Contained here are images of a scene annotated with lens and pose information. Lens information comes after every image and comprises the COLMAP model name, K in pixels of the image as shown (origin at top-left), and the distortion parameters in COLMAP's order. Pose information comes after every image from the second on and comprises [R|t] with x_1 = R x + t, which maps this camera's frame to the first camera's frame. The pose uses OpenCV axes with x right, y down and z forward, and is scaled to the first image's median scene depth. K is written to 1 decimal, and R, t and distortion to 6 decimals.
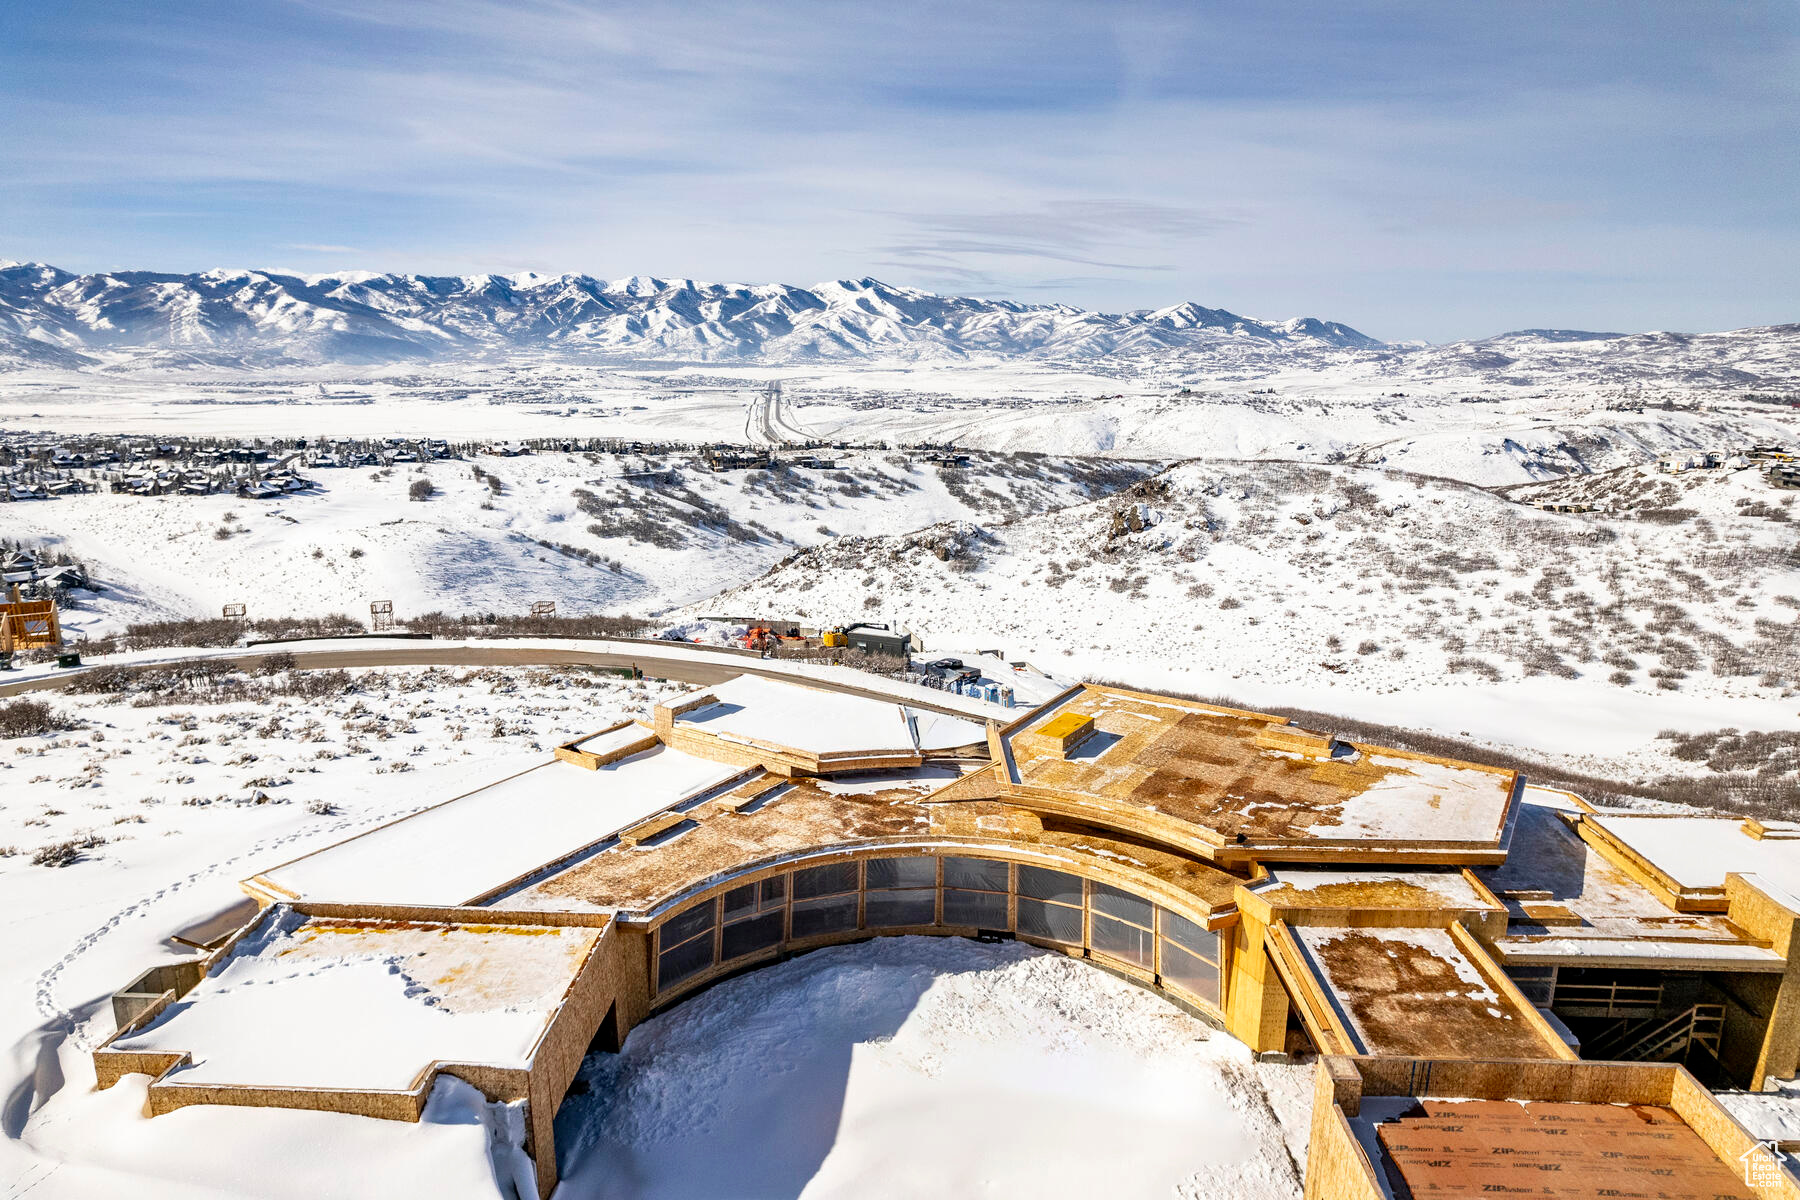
lens RADIAL K [[1160.3, 0, 903.5], [0, 1160.3, 608.4], [0, 0, 1]] dist [-0.078524, 0.069027]
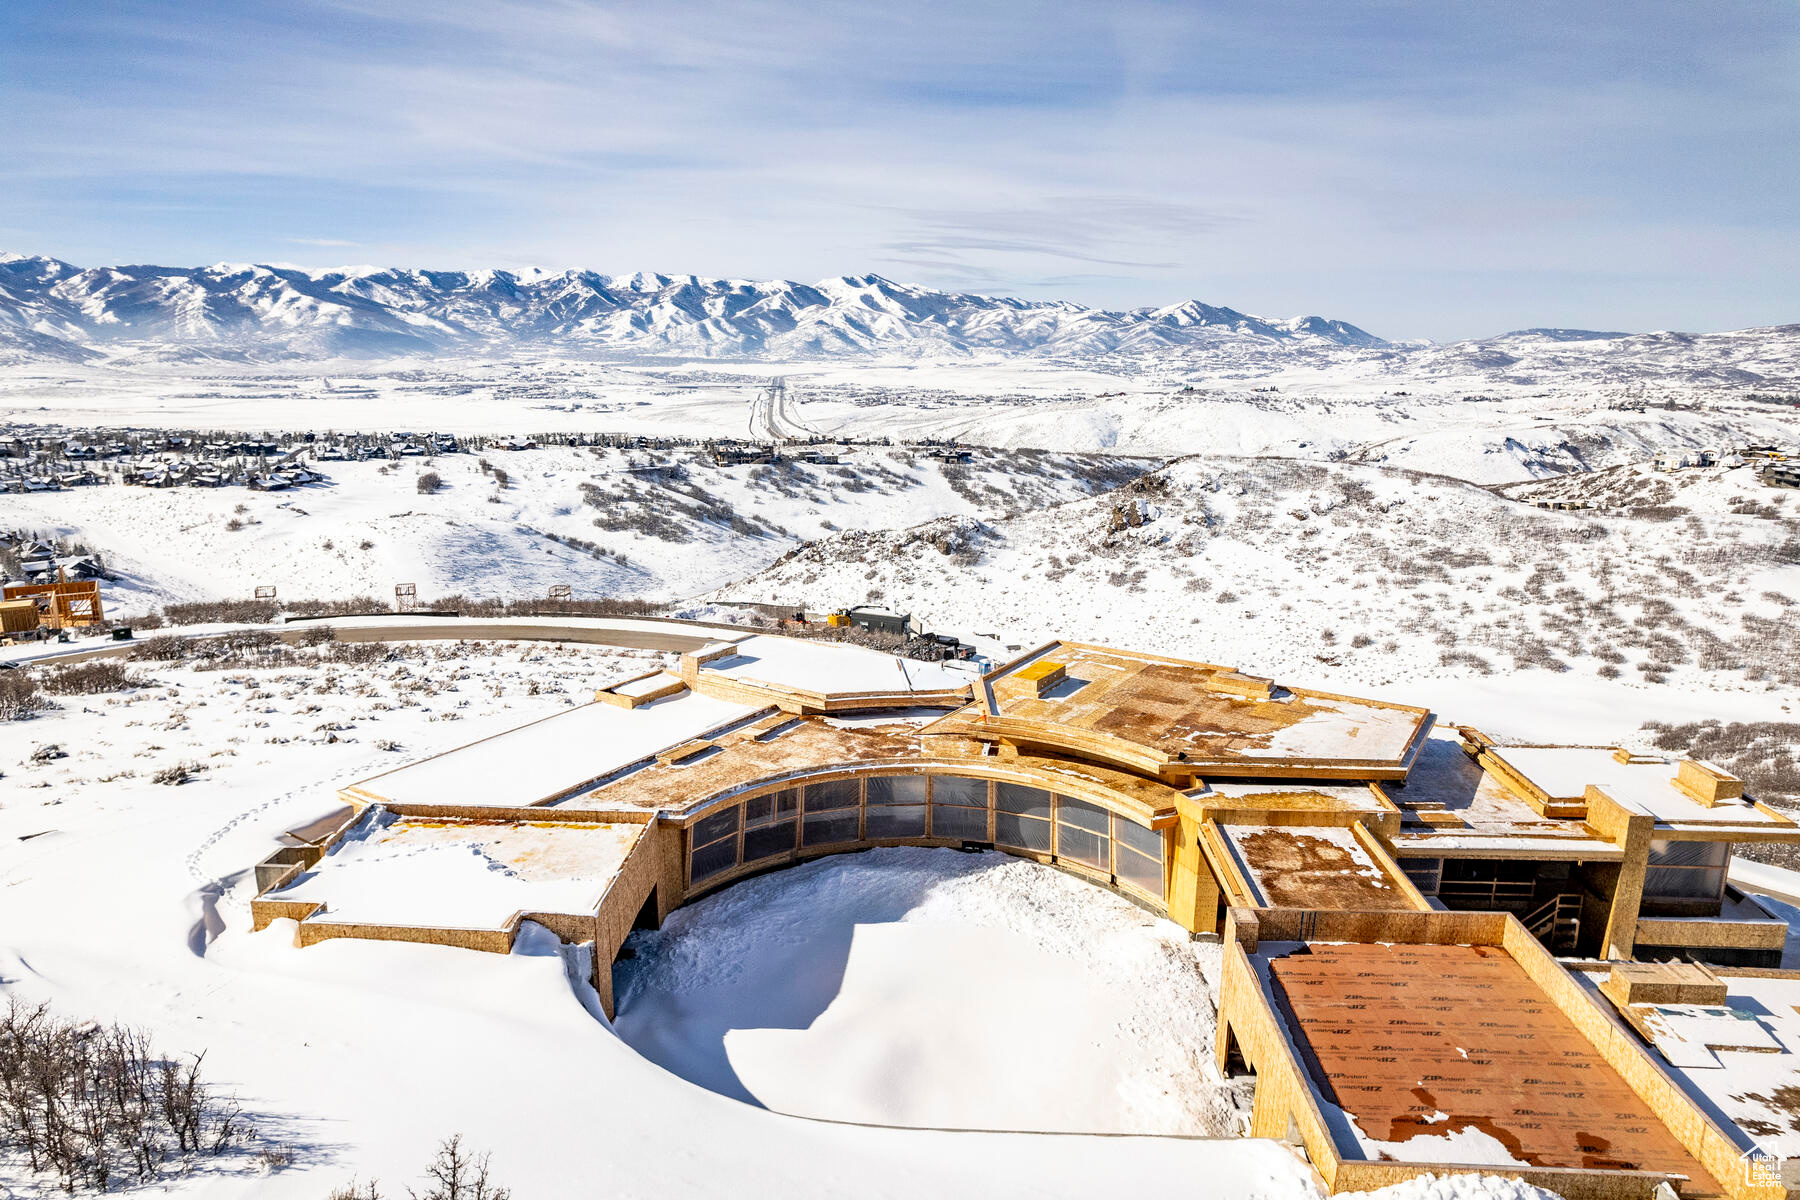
lens RADIAL K [[1160.3, 0, 903.5], [0, 1160.3, 608.4], [0, 0, 1]] dist [-0.078524, 0.069027]
pose [[0.999988, 0.004412, -0.002174, 0.000443], [-0.004406, 0.999987, 0.002740, 0.002589], [0.002186, -0.002731, 0.999994, -0.010913]]
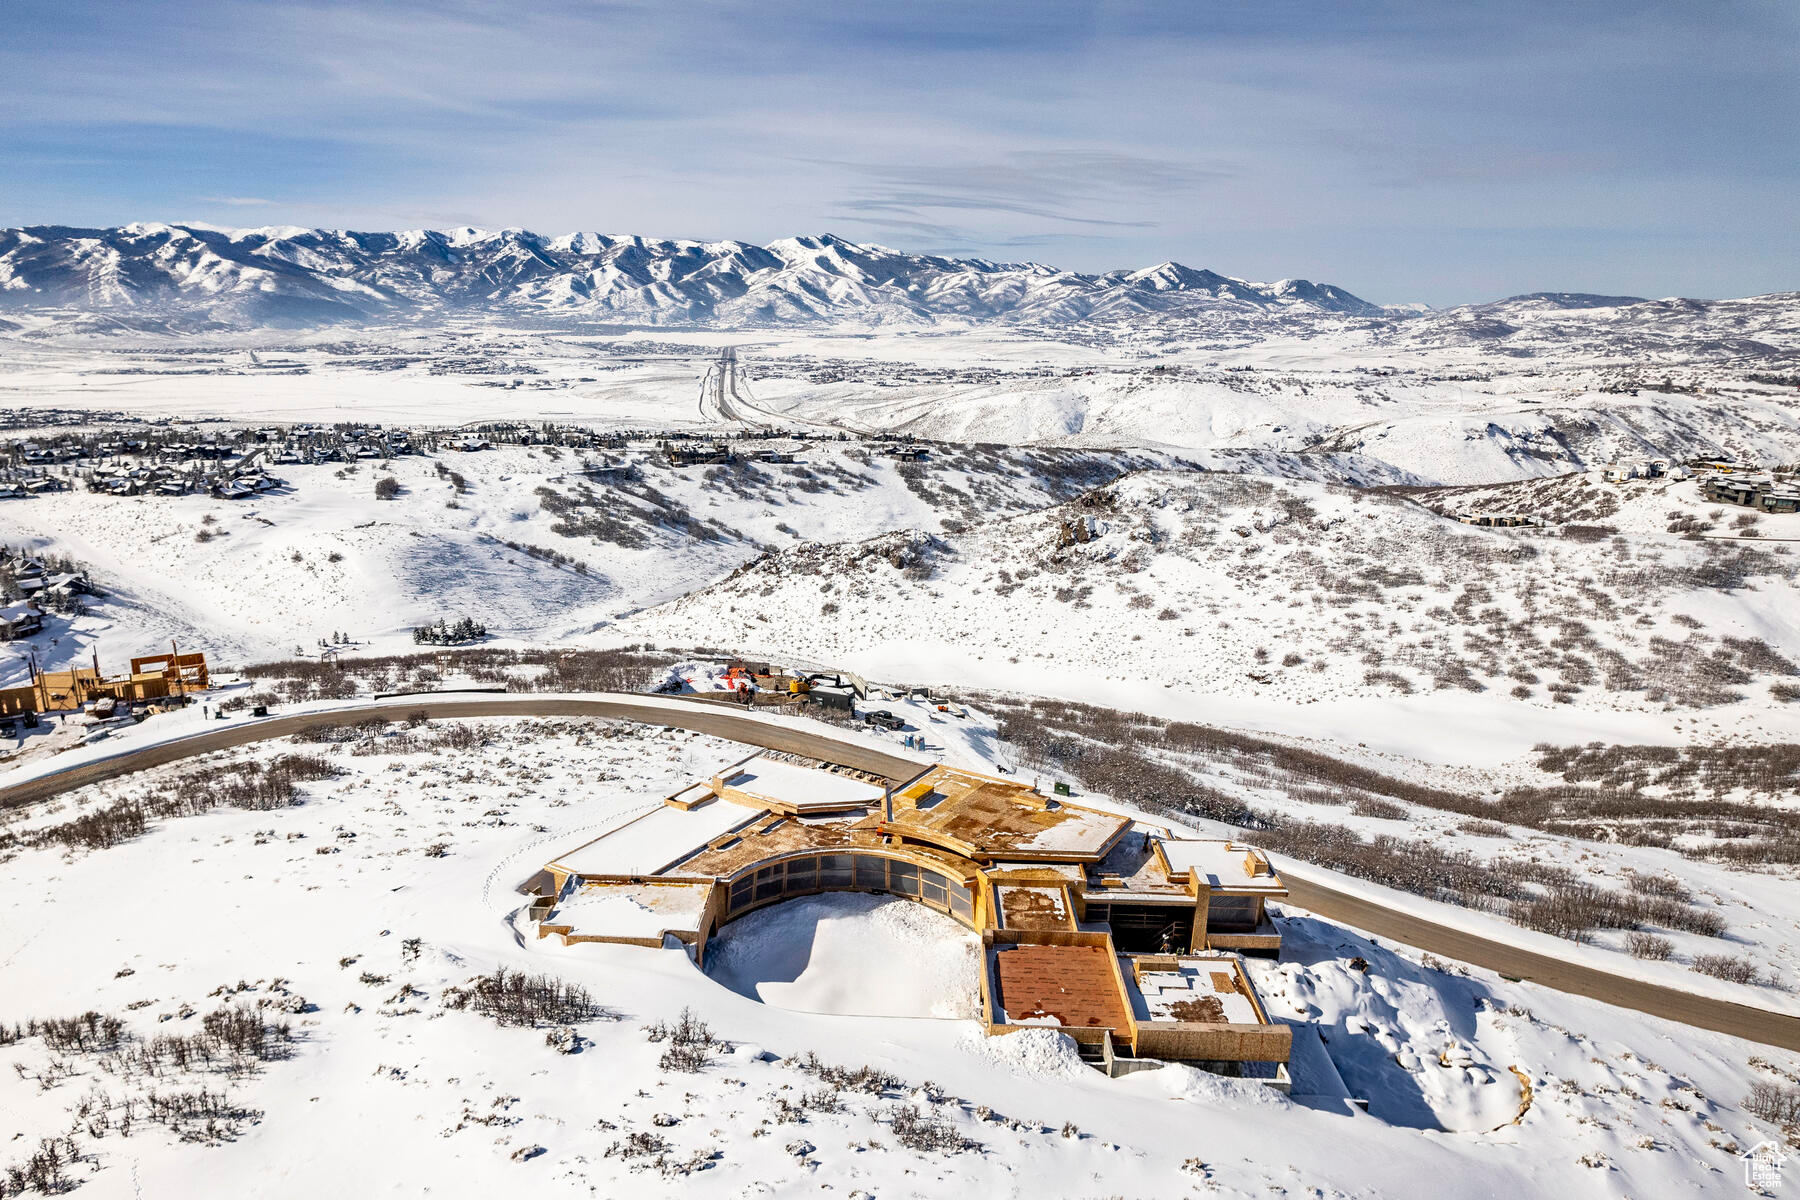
lens RADIAL K [[1227.7, 0, 850.9], [0, 1227.7, 650.7], [0, 0, 1]] dist [-0.074272, 0.058091]
pose [[0.999926, 0.006191, -0.010453, 0.002994], [-0.005638, 0.998625, 0.052112, -0.018425], [0.010762, -0.052049, 0.998587, -0.081565]]
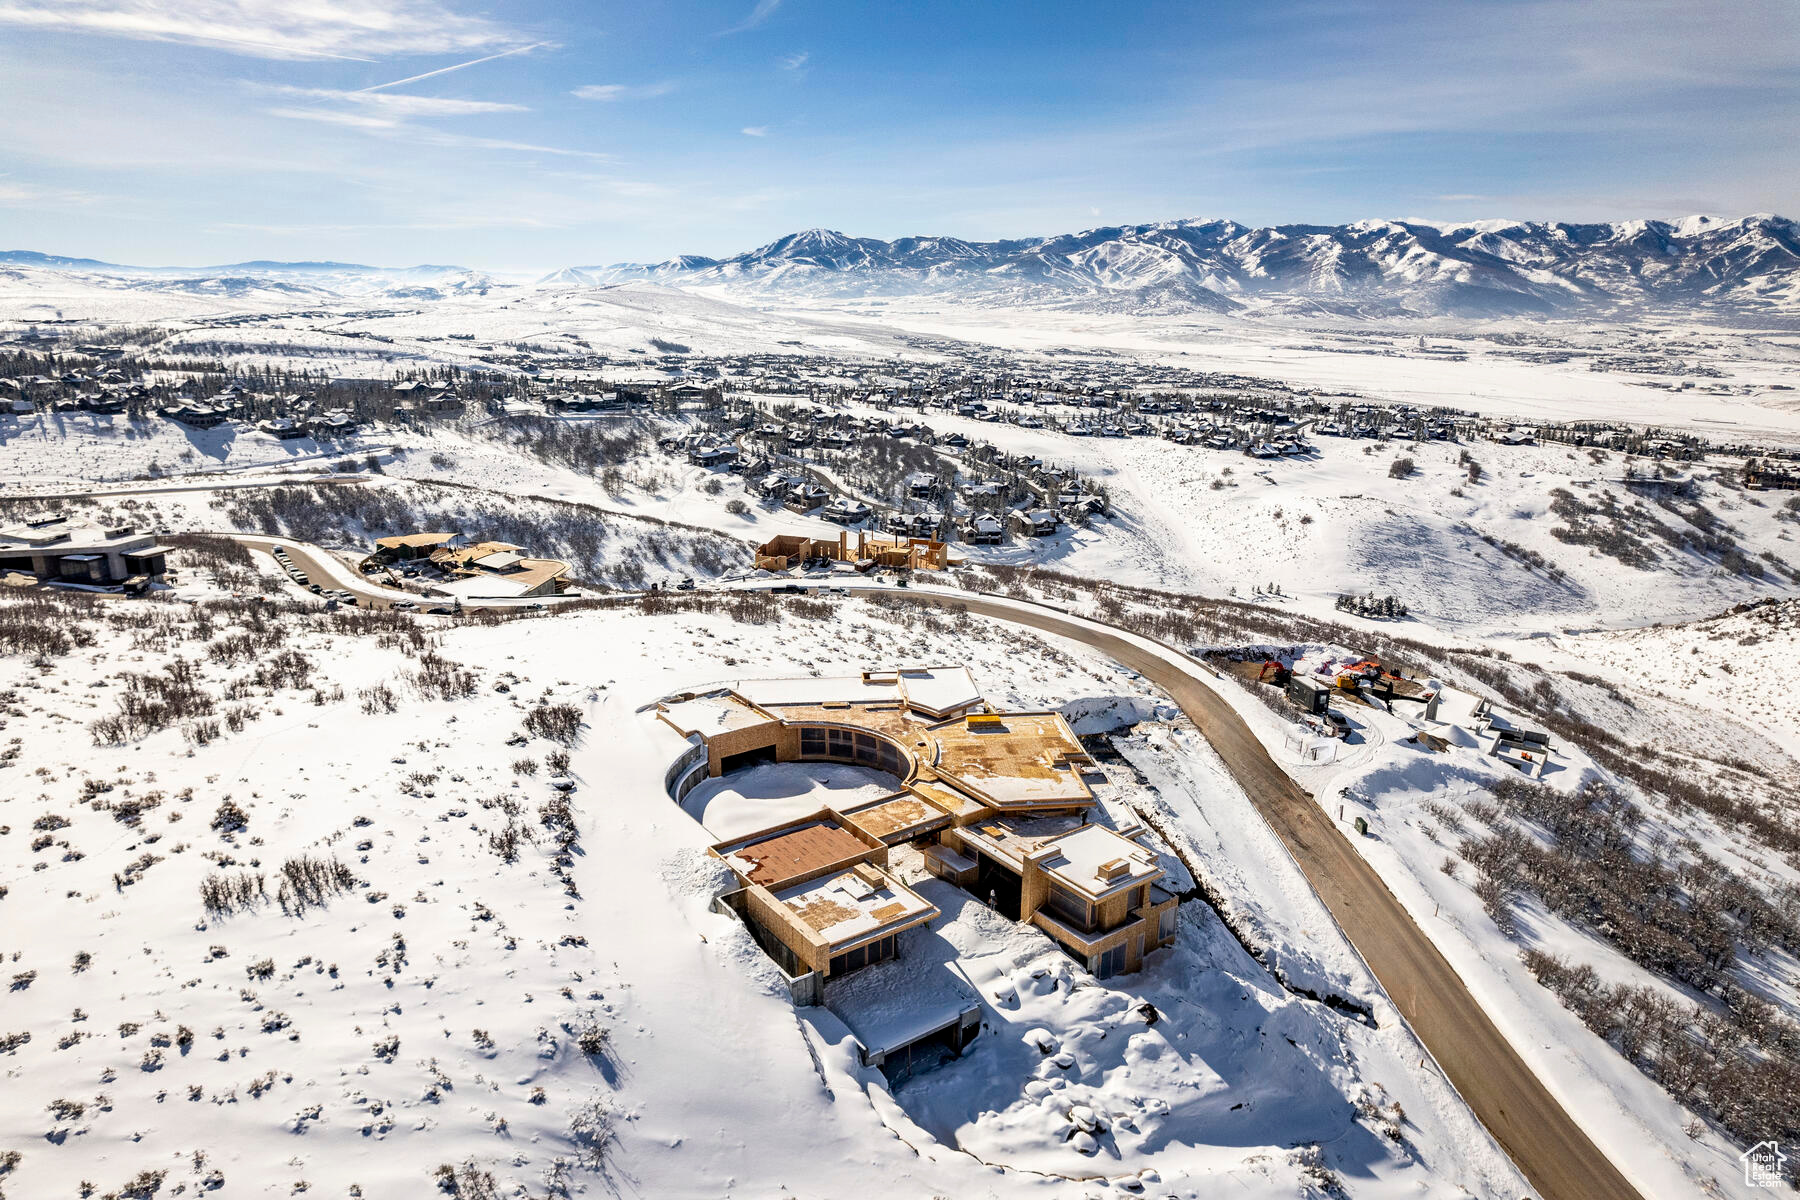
lens RADIAL K [[1160.3, 0, 897.5], [0, 1160.3, 608.4], [0, 0, 1]] dist [-0.078524, 0.069027]
pose [[0.622949, 0.216277, -0.751770, 0.121478], [-0.183898, 0.974577, 0.127991, -0.026533], [0.760339, 0.058517, 0.646885, -0.044120]]
